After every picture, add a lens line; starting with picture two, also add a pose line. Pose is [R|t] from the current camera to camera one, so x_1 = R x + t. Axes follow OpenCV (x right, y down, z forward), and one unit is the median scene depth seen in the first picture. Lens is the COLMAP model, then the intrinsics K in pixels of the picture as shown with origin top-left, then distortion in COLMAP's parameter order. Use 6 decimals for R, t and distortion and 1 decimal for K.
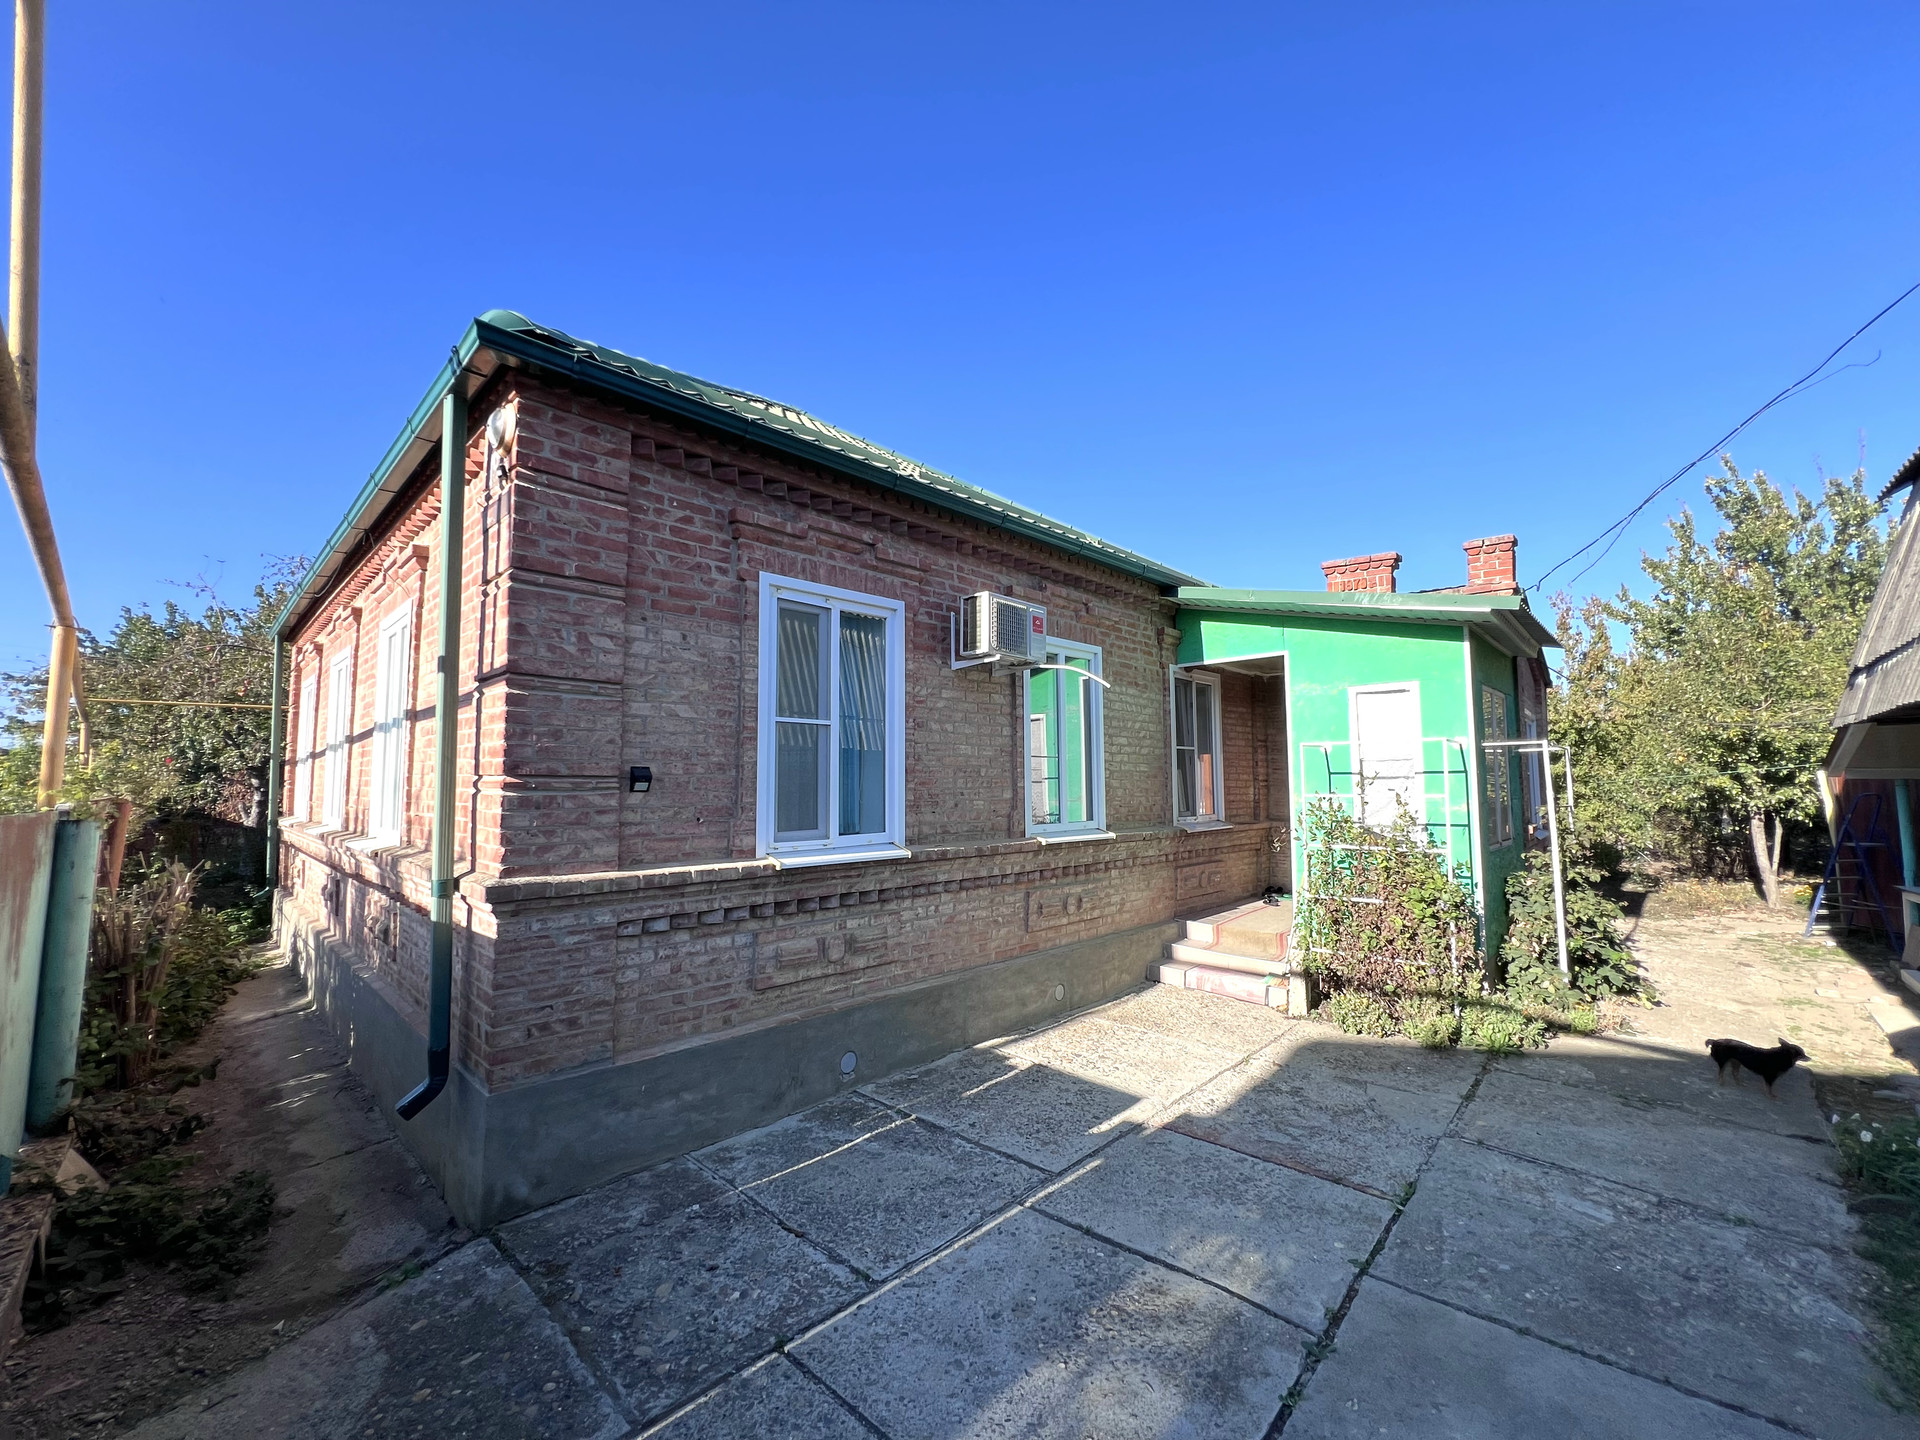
lens RADIAL K [[771.8, 0, 963.4], [0, 771.8, 725.7], [0, 0, 1]] dist [-0.001024, 0.000437]
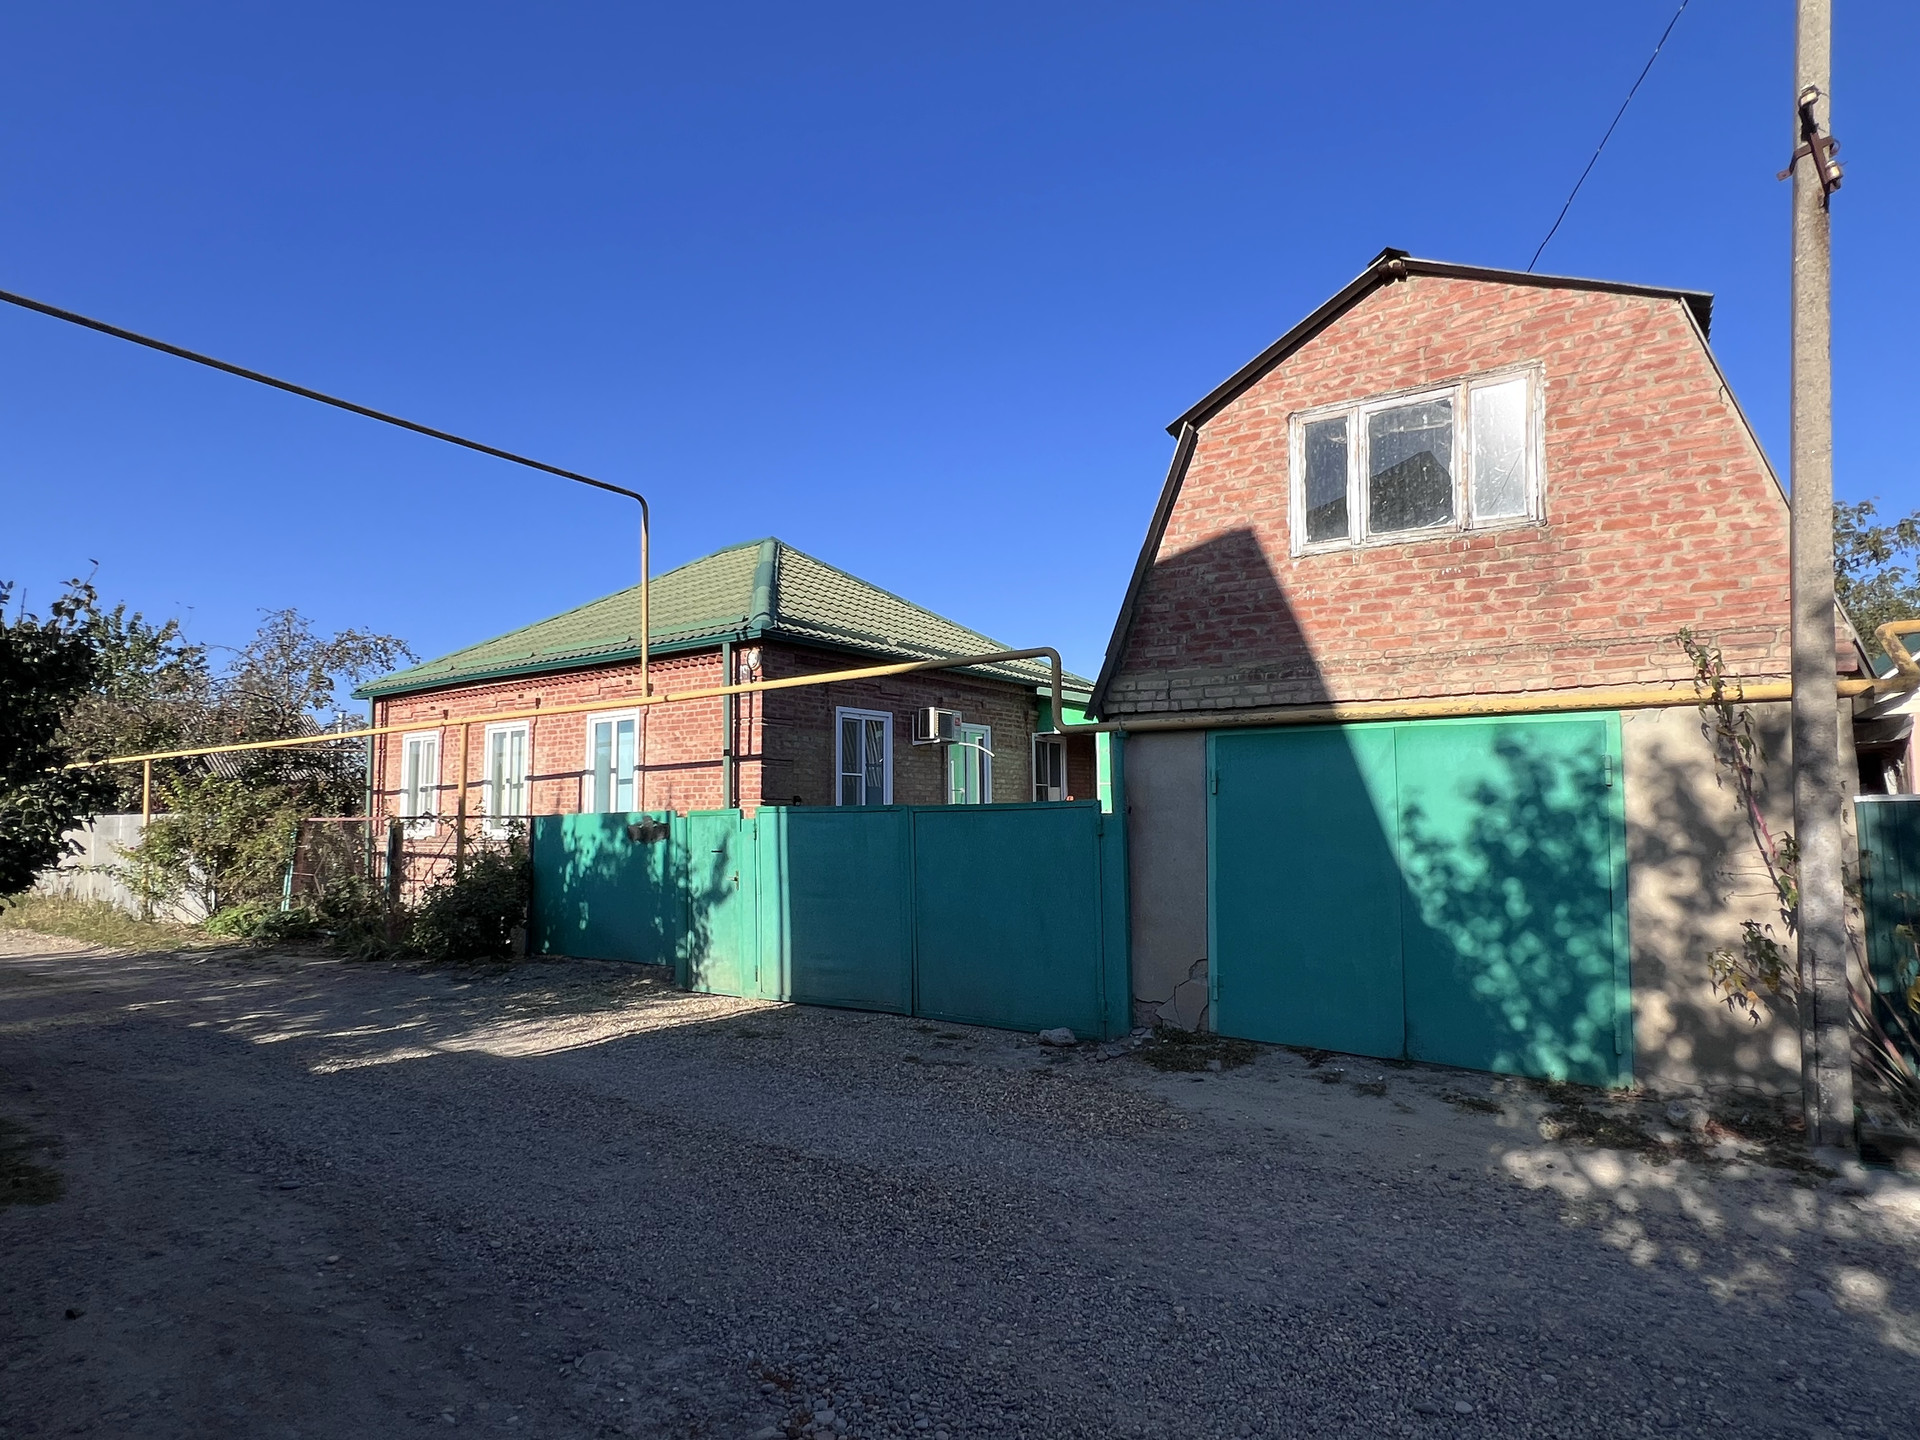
lens RADIAL K [[1011.5, 0, 960.0], [0, 1011.5, 720.0], [0, 0, 1]] dist [-0.002161, -0.000281]
pose [[0.988845, 0.012230, 0.148446, -0.287491], [-0.008421, 0.999620, -0.026260, -0.074628], [-0.148711, 0.024717, 0.988572, -1.573287]]
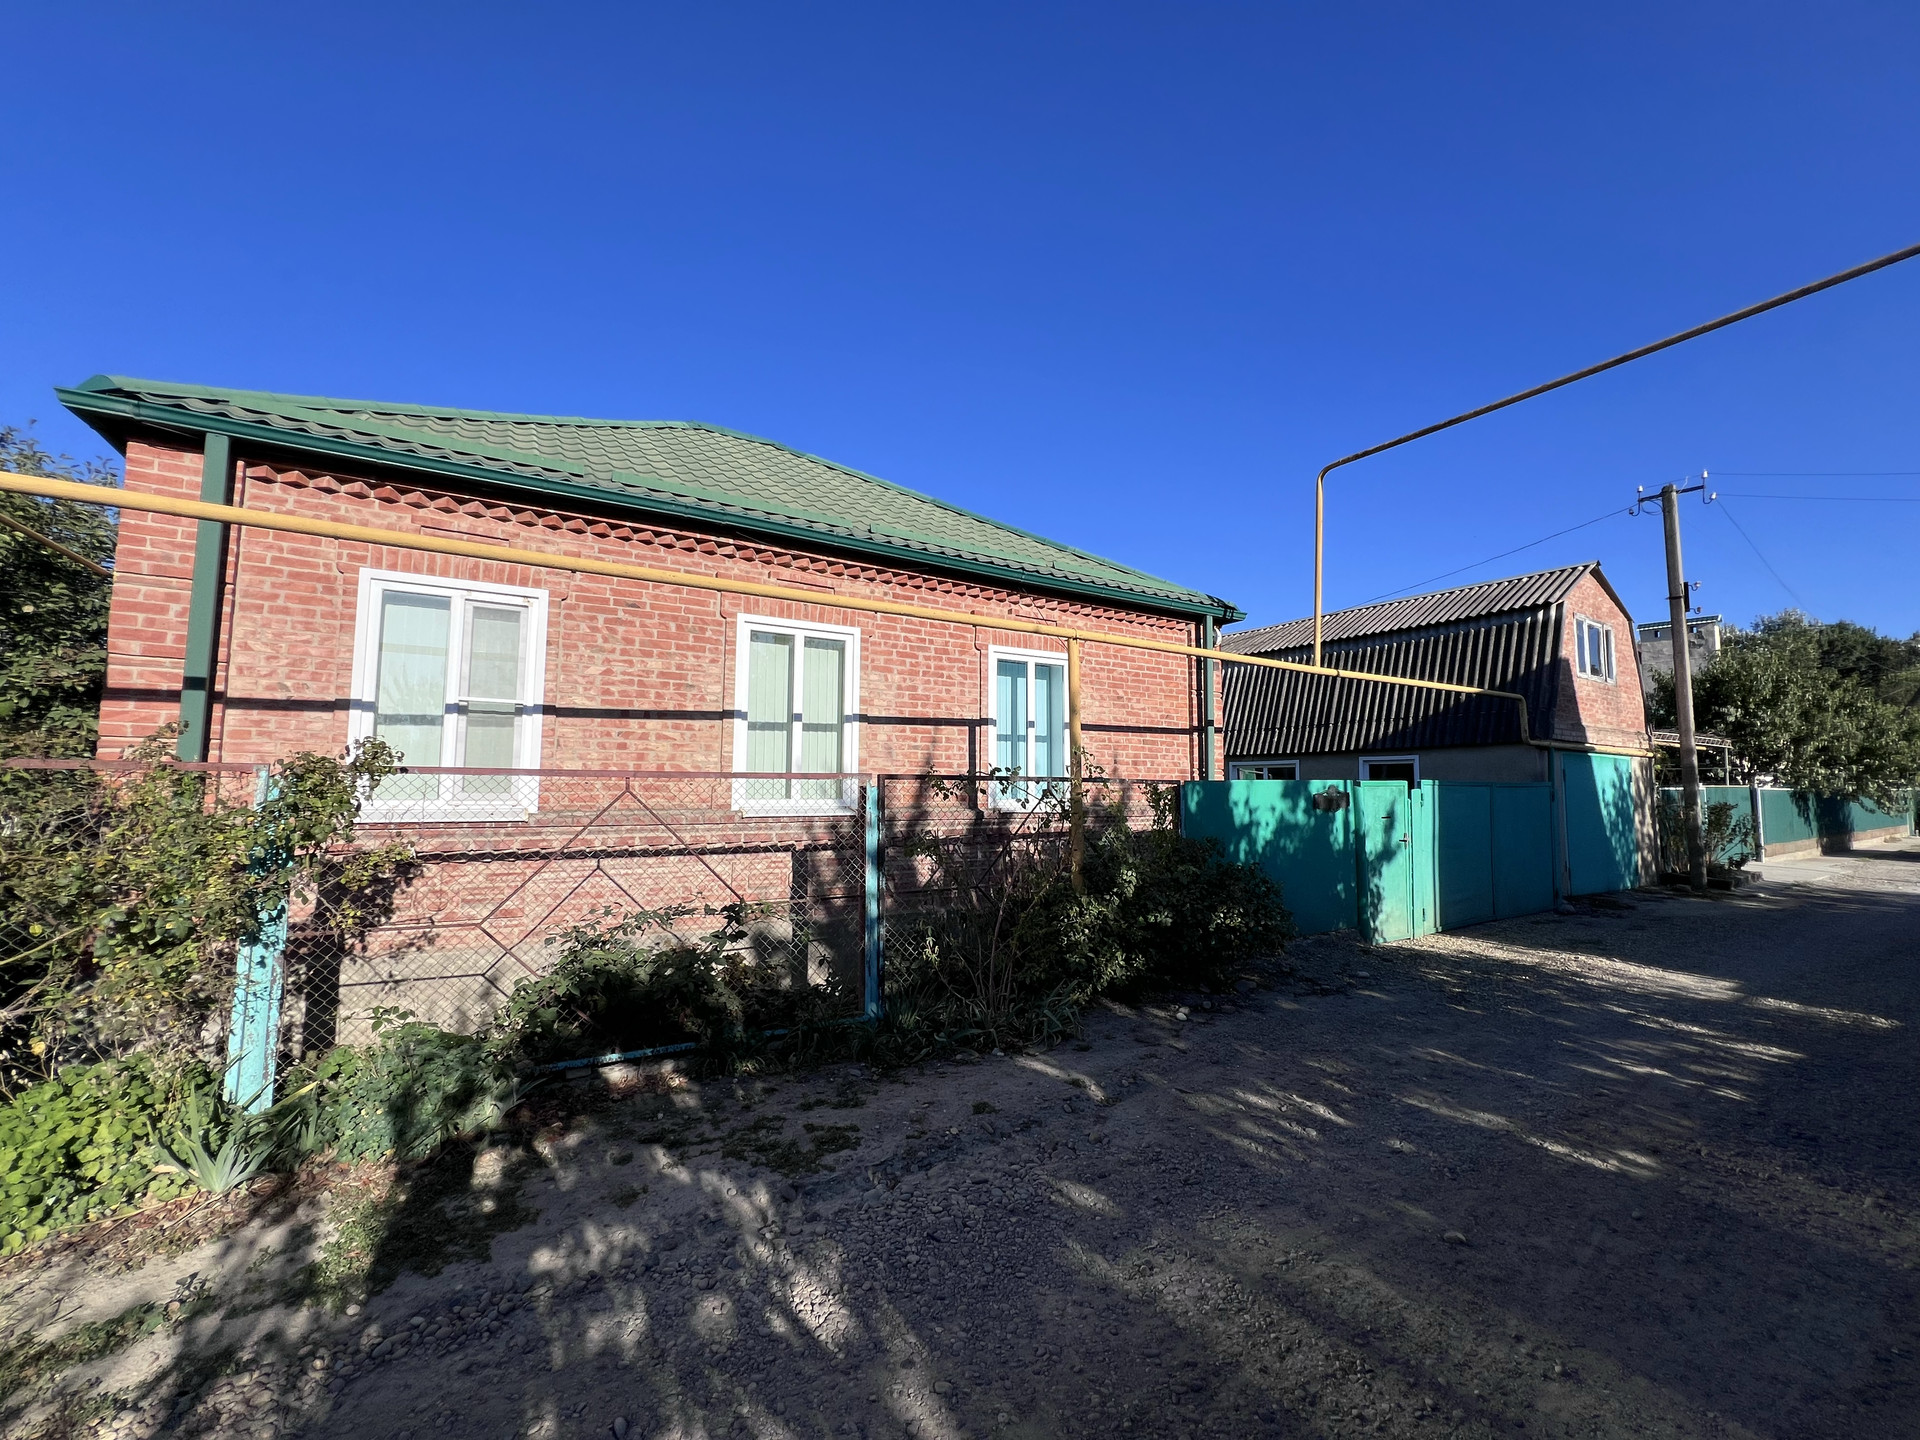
lens RADIAL K [[758.3, 0, 960.0], [0, 758.3, 720.0], [0, 0, 1]] dist [-0.000706, 0.000054]
pose [[0.261154, 0.093294, 0.960778, -2.221565], [-0.079033, 0.994043, -0.075042, 0.106241], [-0.962056, -0.056336, 0.266972, 0.768680]]
